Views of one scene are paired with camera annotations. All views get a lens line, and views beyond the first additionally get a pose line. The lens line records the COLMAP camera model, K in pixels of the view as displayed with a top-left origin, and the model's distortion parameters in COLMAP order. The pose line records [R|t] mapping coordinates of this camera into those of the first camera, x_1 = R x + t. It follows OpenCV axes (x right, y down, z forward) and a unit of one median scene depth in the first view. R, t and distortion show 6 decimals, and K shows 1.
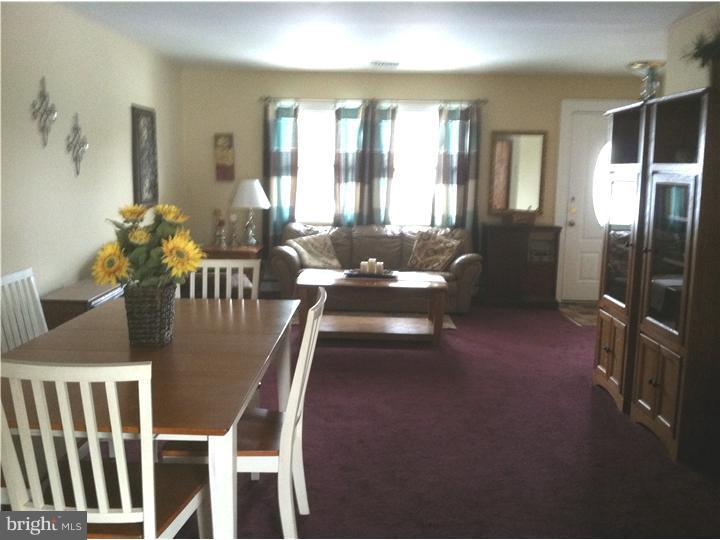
lens RADIAL K [[747.2, 0, 360.0], [0, 747.2, 270.0], [0, 0, 1]] dist [0.002868, -0.010555]
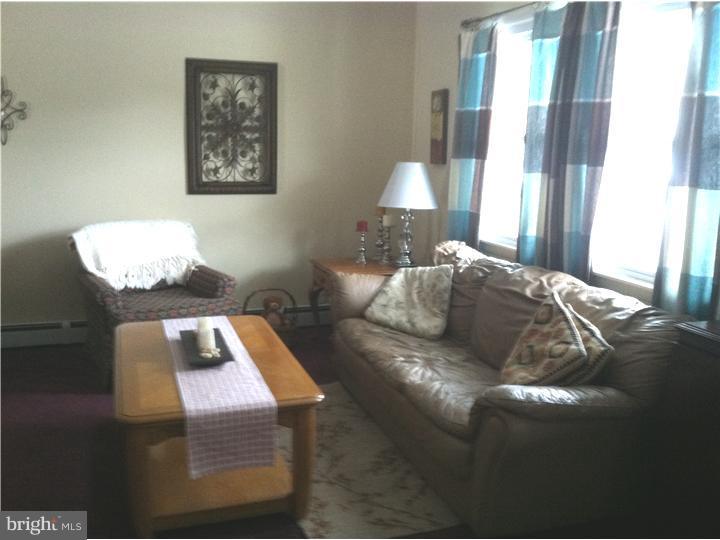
lens RADIAL K [[747.2, 0, 360.0], [0, 747.2, 270.0], [0, 0, 1]] dist [0.002868, -0.010555]
pose [[0.297923, 0.151046, -0.942564, 0.416308], [-0.154552, 0.982007, 0.108516, -0.091159], [0.941996, 0.113346, 0.315907, 0.749736]]
